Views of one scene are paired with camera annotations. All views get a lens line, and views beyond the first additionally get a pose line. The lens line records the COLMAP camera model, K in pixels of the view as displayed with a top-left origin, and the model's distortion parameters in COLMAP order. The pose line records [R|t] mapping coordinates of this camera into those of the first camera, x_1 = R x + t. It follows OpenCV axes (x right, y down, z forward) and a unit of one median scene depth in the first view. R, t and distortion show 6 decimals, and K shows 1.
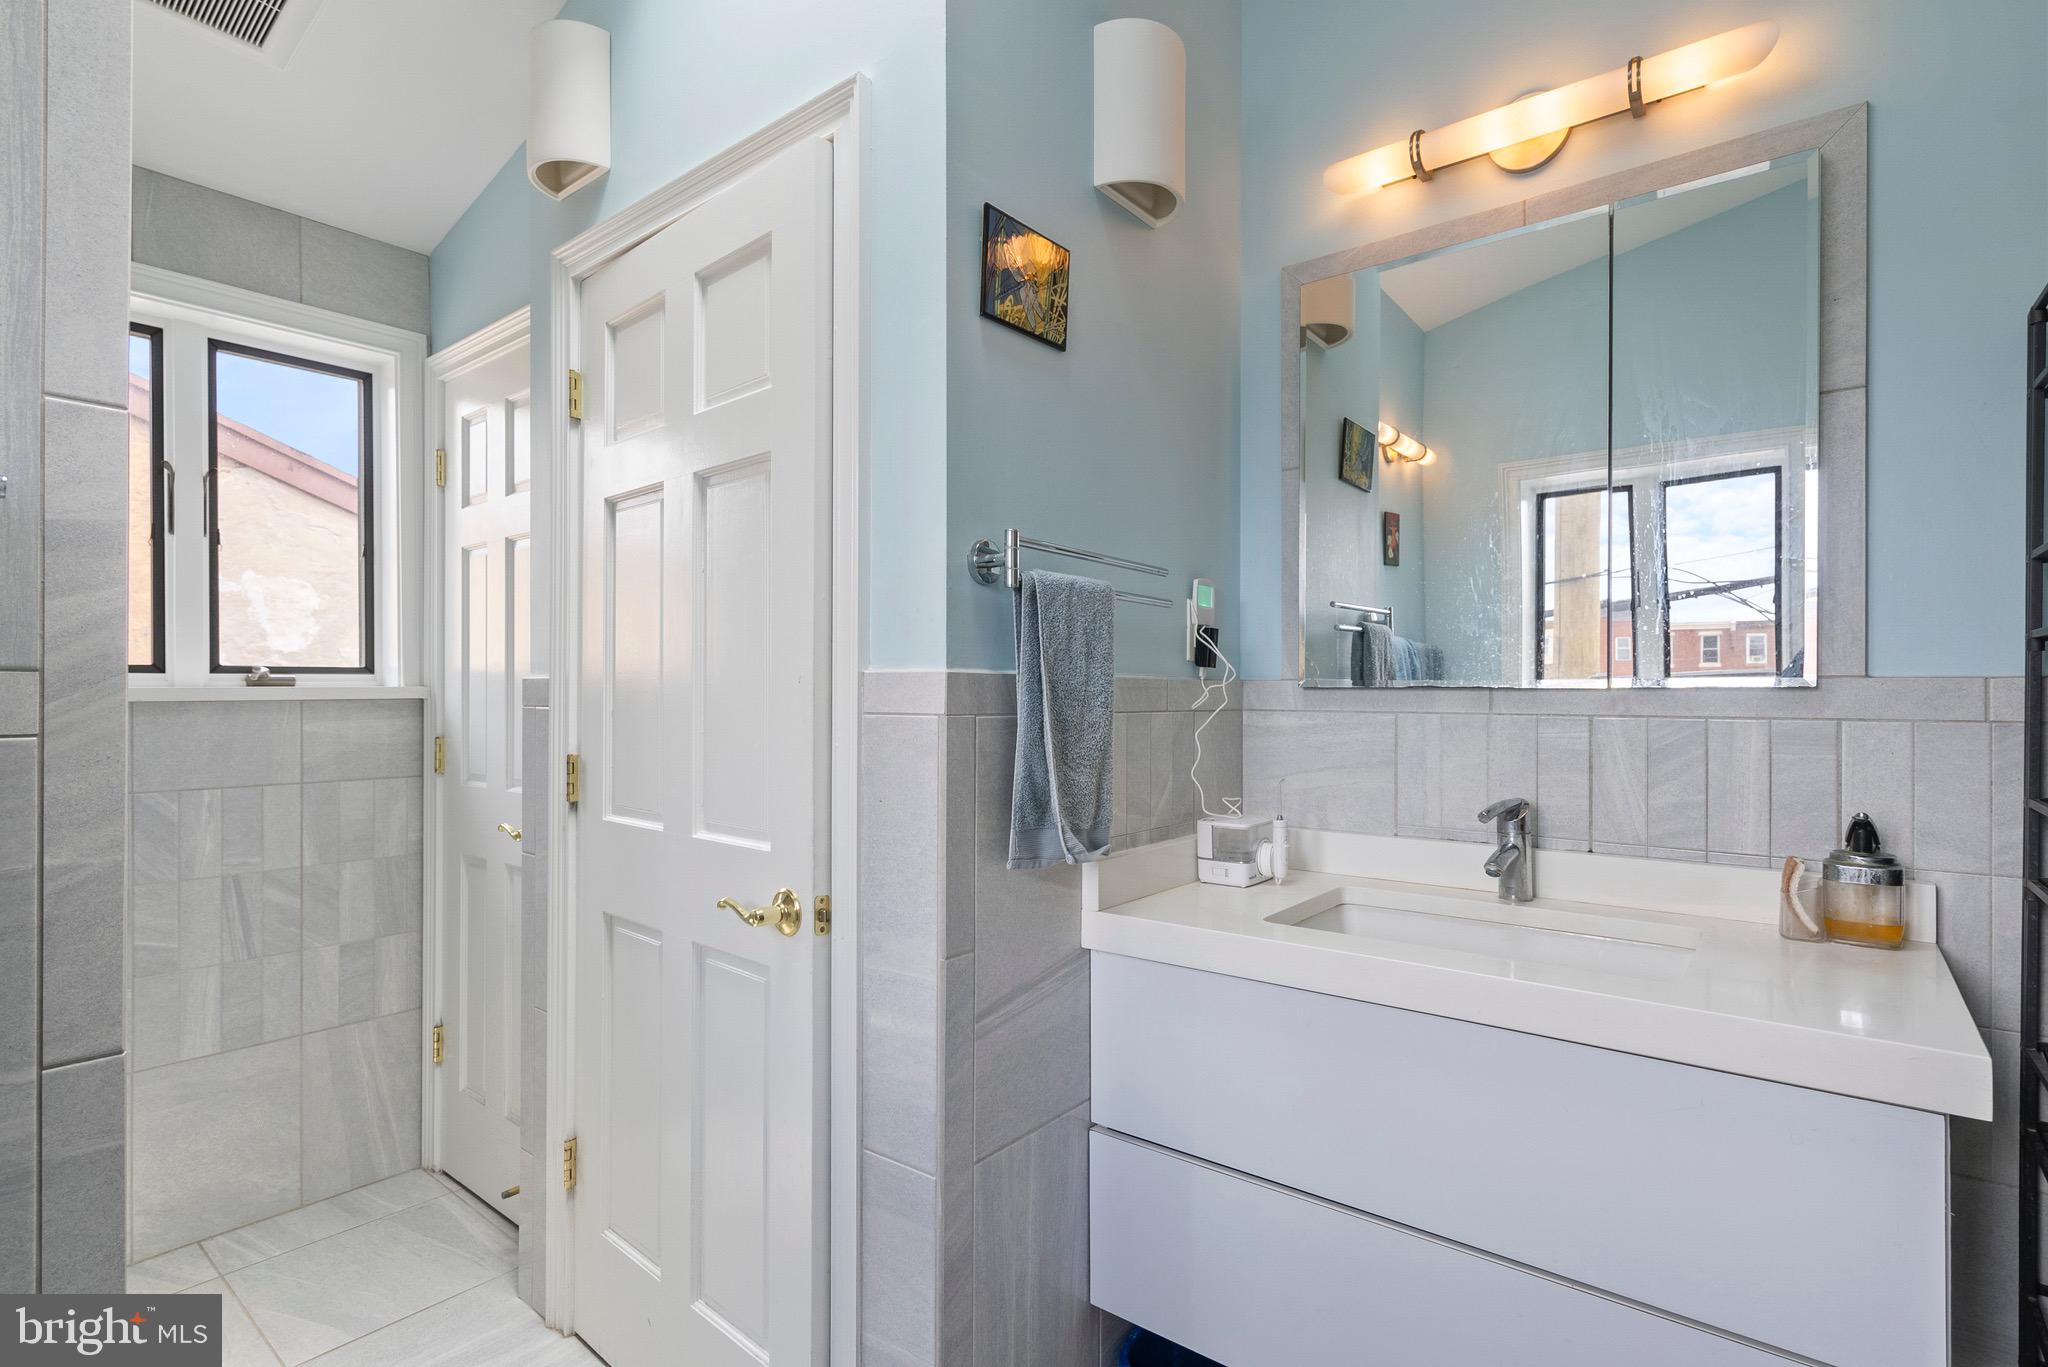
lens RADIAL K [[993.5, 0, 1011.4], [0, 993.5, 689.2], [0, 0, 1]] dist [0.000771, 0.000666]
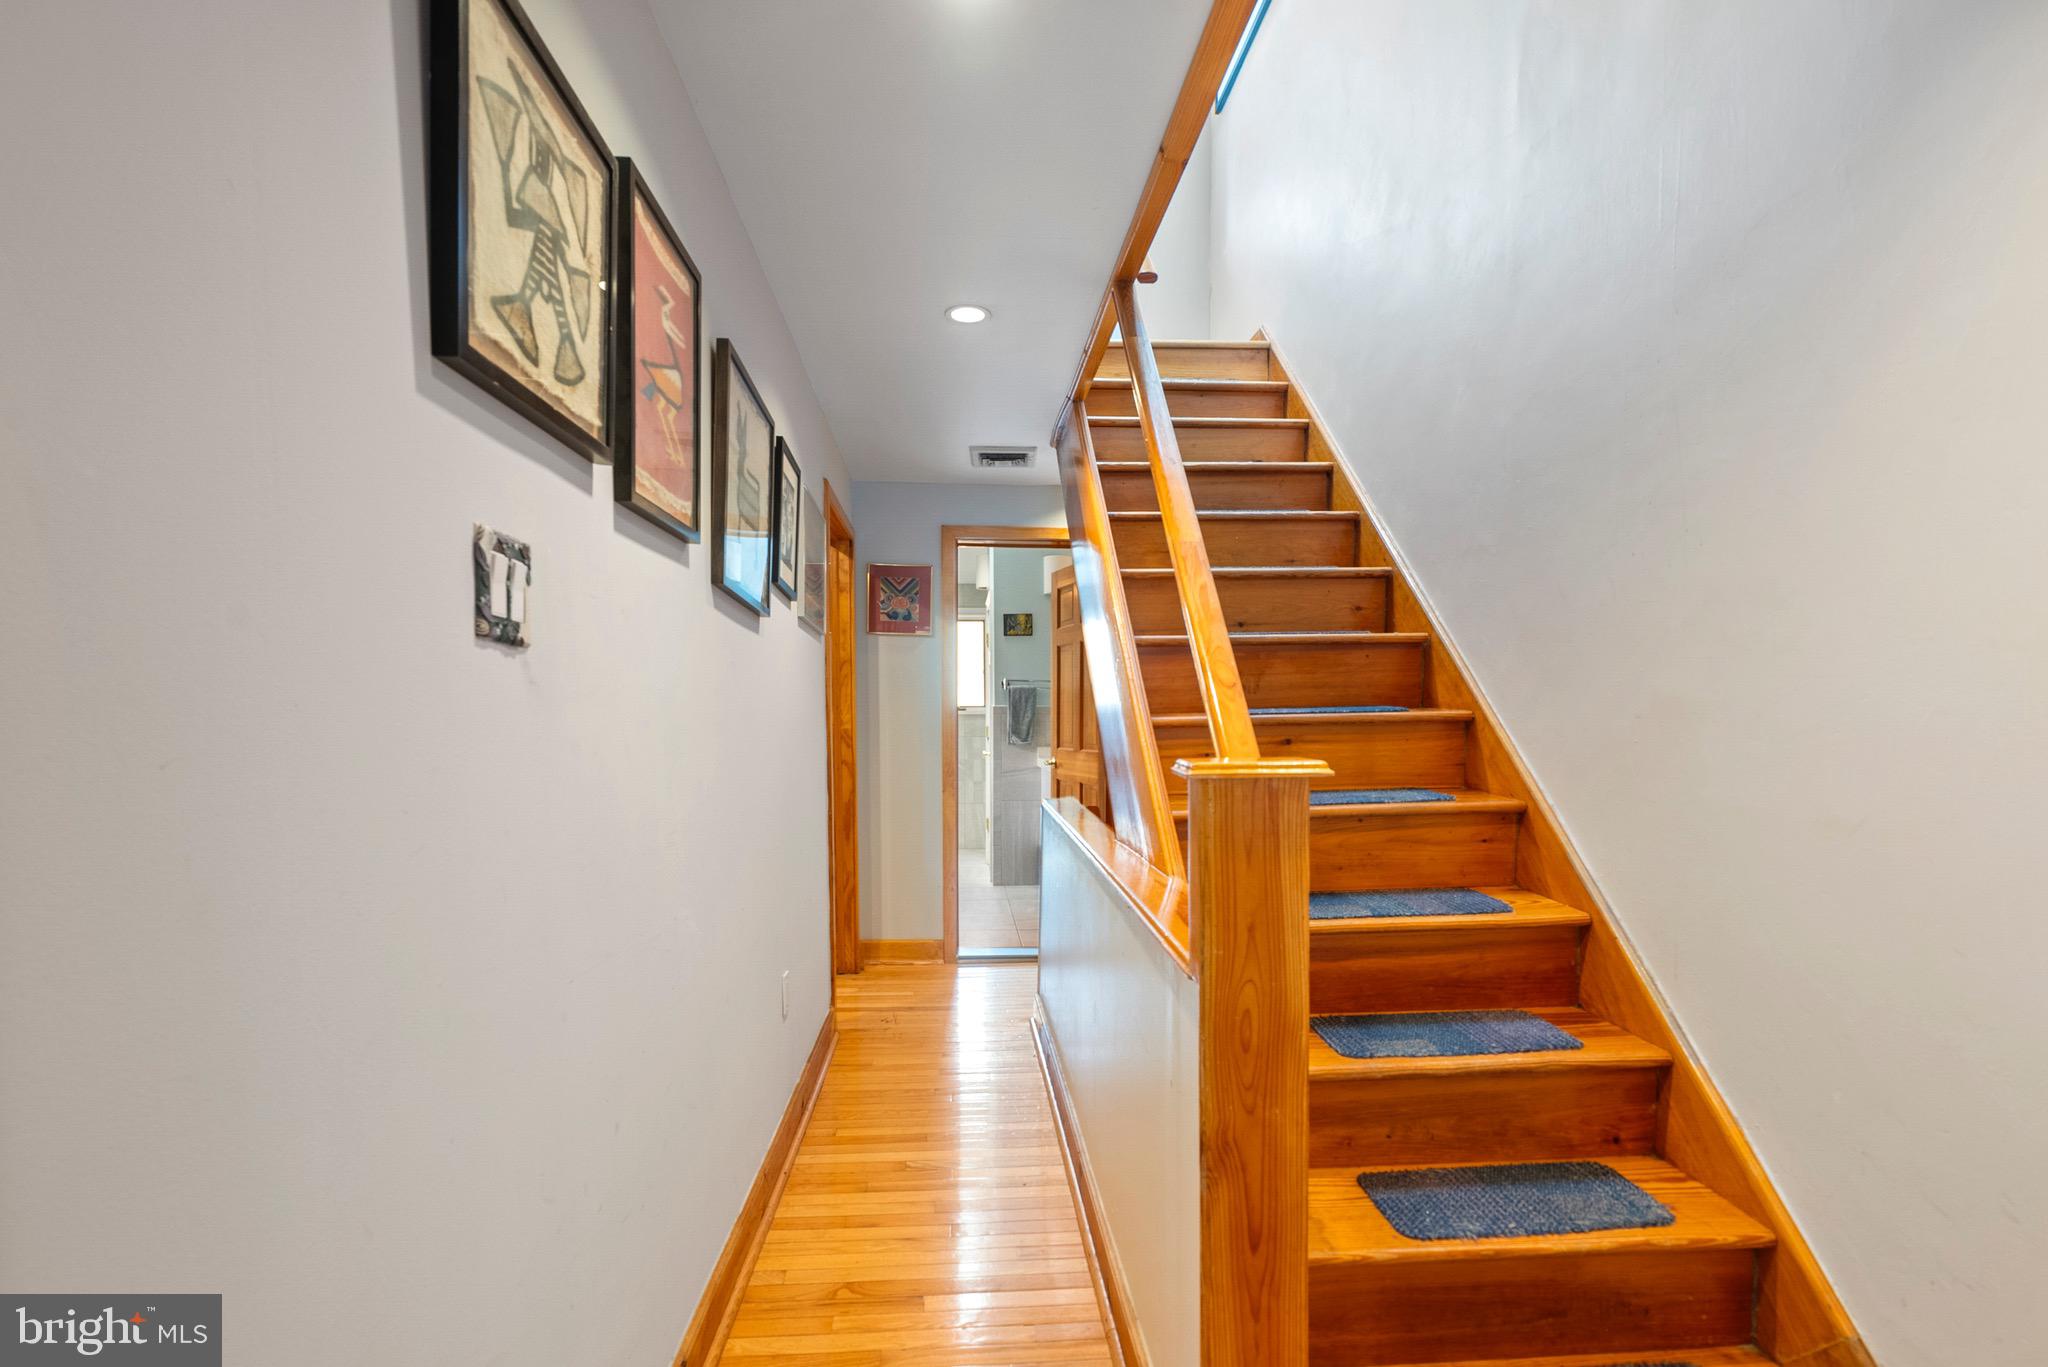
lens RADIAL K [[950.8, 0, 1018.7], [0, 950.8, 702.8], [0, 0, 1]] dist [-0.007812, 0.002931]
pose [[0.684455, -0.016293, -0.728873, 3.144574], [0.003853, 0.999817, -0.018732, 0.051868], [0.729045, 0.010013, 0.684393, -2.005887]]
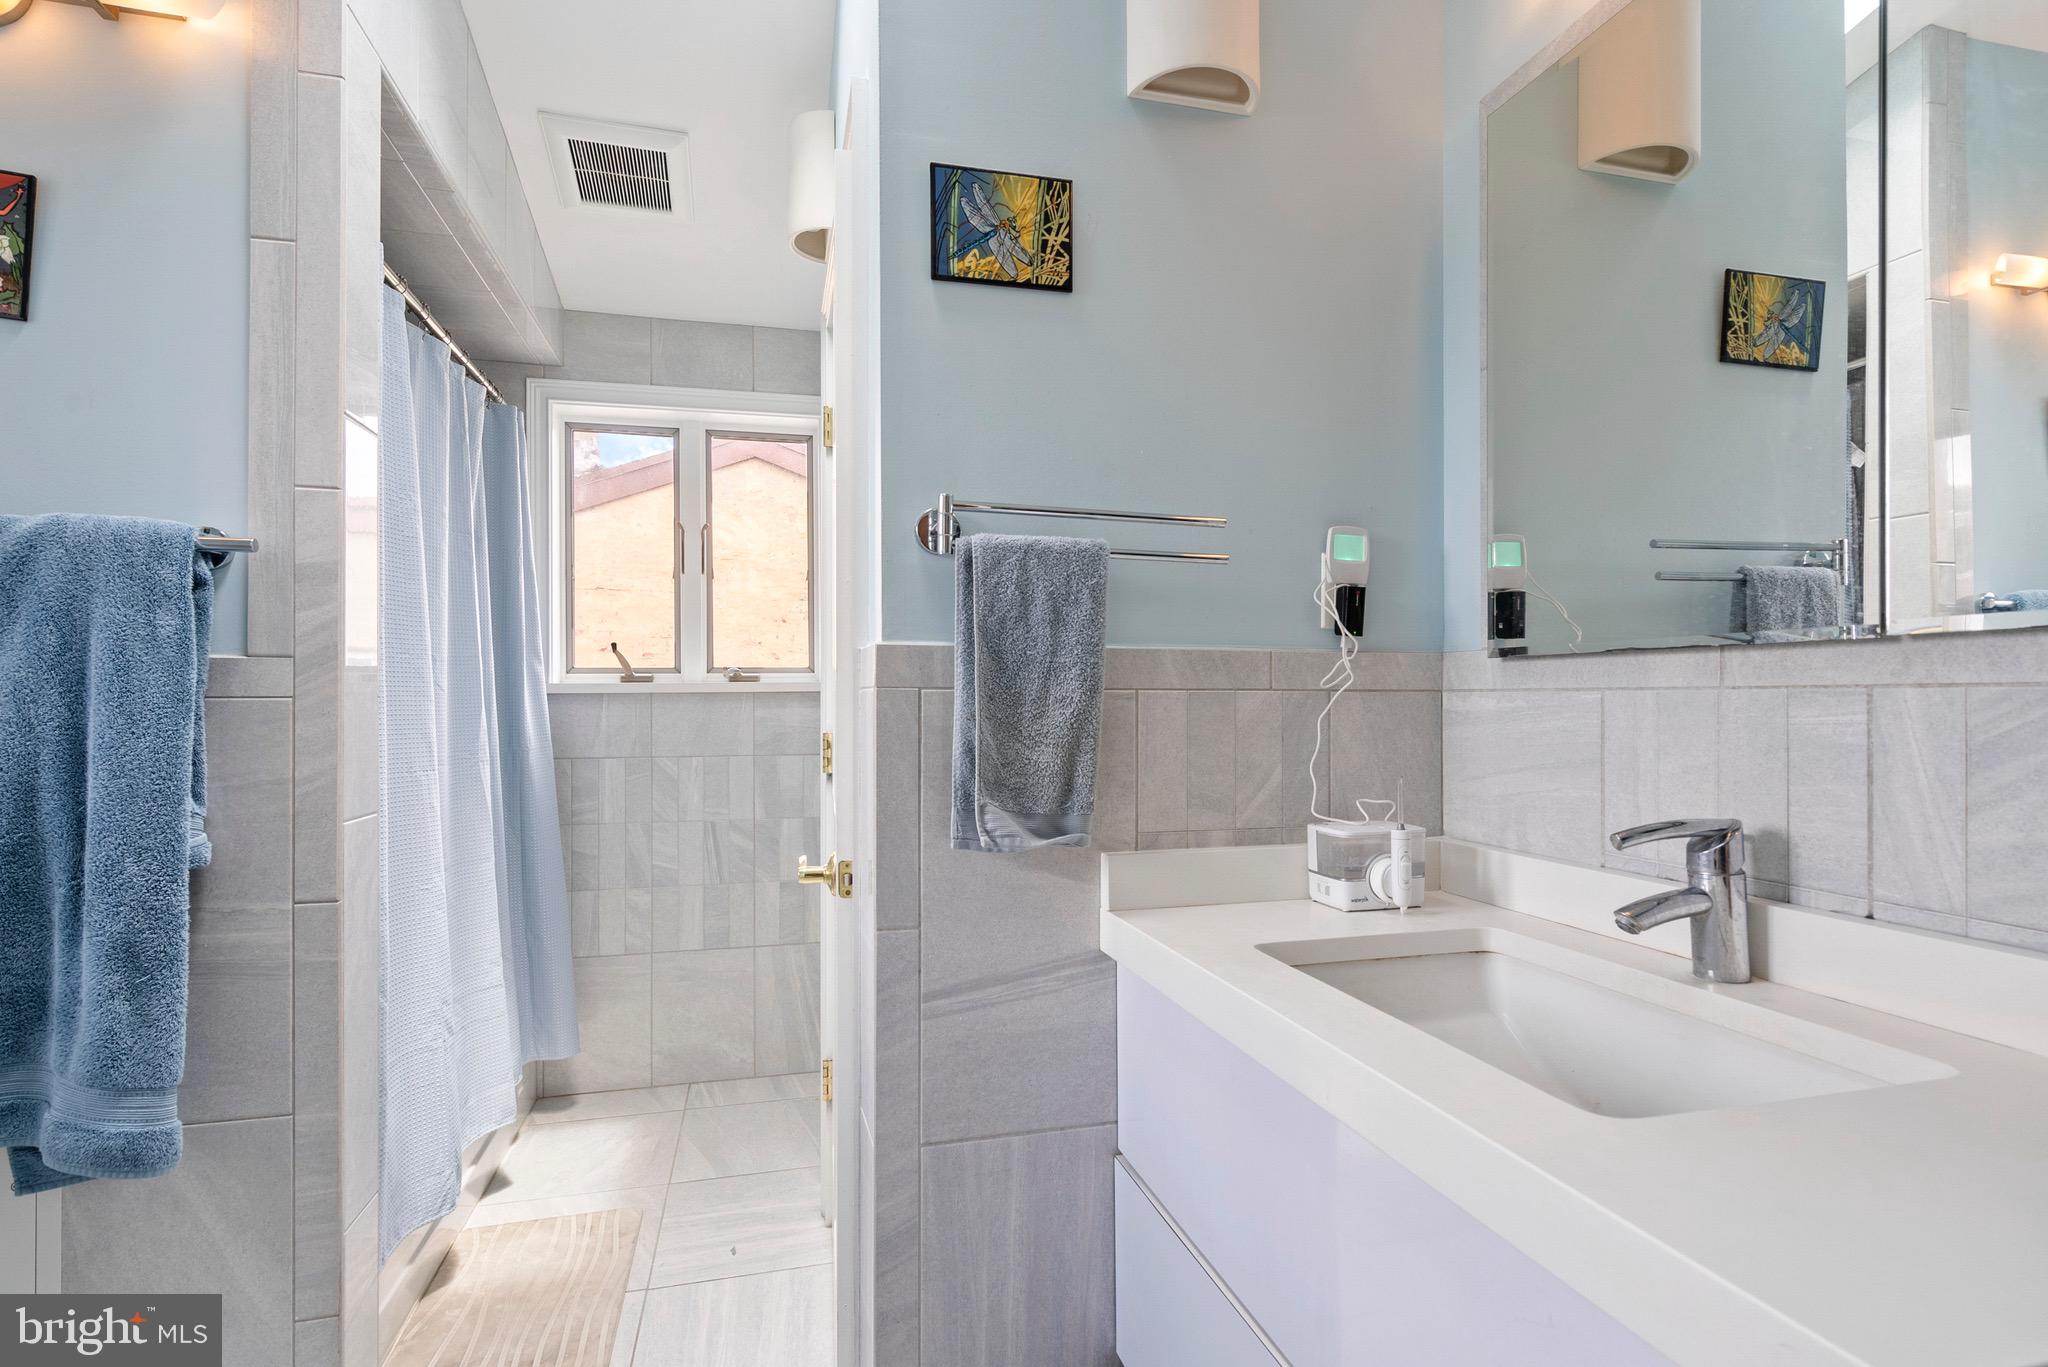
lens RADIAL K [[993.5, 0, 1014.8], [0, 993.5, 695.6], [0, 0, 1]] dist [0.000771, 0.000666]
pose [[0.803096, -0.005812, -0.595821, 0.542720], [0.005719, 0.999982, -0.002046, 0.031402], [0.595822, -0.001764, 0.803115, 0.232564]]
